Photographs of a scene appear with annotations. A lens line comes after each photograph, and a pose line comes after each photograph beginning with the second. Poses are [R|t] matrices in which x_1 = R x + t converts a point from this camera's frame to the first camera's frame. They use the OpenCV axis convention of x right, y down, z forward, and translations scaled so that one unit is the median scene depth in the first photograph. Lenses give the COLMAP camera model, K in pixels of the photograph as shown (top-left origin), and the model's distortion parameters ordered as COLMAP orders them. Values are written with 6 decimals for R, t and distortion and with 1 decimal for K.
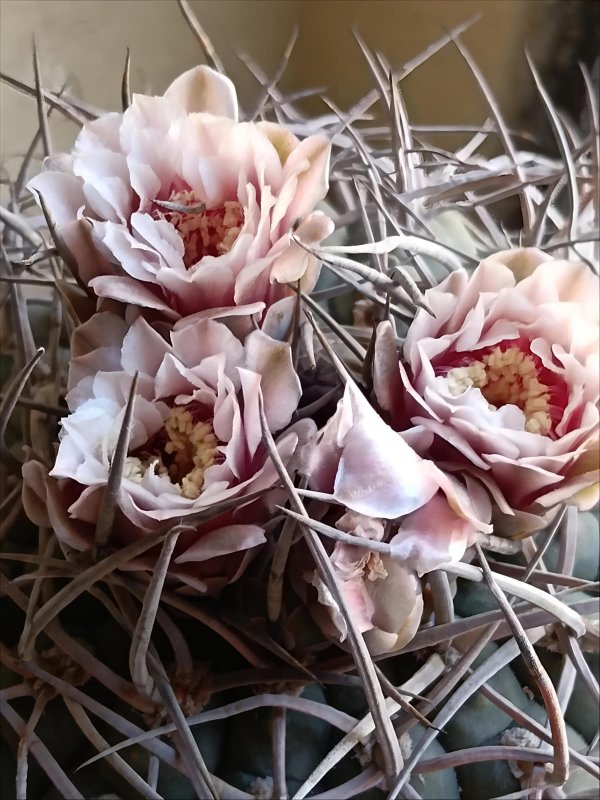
lens RADIAL K [[1342.8, 0, 295.9], [0, 1342.8, 401.3], [0, 0, 1]] dist [0.093153, 0.000000]
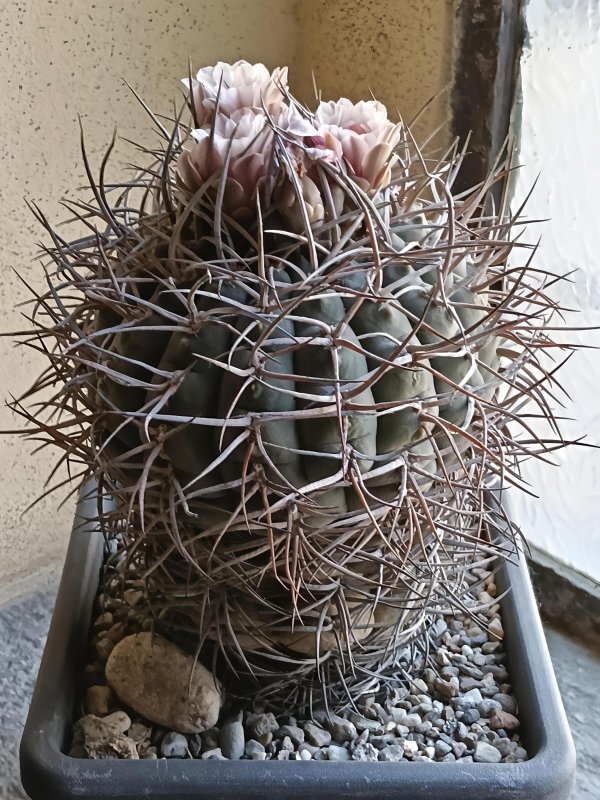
lens RADIAL K [[1342.8, 0, 287.8], [0, 1342.8, 403.2], [0, 0, 1]] dist [0.093153, 0.000000]
pose [[0.999456, -0.017638, -0.027853, 0.094898], [0.004095, 0.904721, -0.425985, 1.703903], [0.032713, 0.425639, 0.904301, -1.301547]]
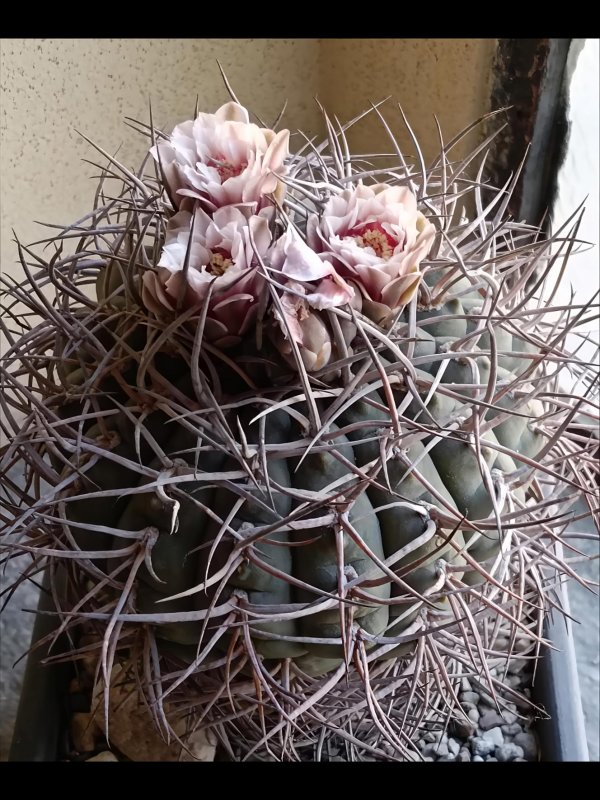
lens RADIAL K [[1342.8, 0, 299.3], [0, 1342.8, 397.3], [0, 0, 1]] dist [0.093153, 0.000000]
pose [[0.998755, 0.010969, -0.048666, 0.154269], [-0.017831, 0.989576, -0.142901, 0.548961], [0.046591, 0.143591, 0.988540, -1.096144]]
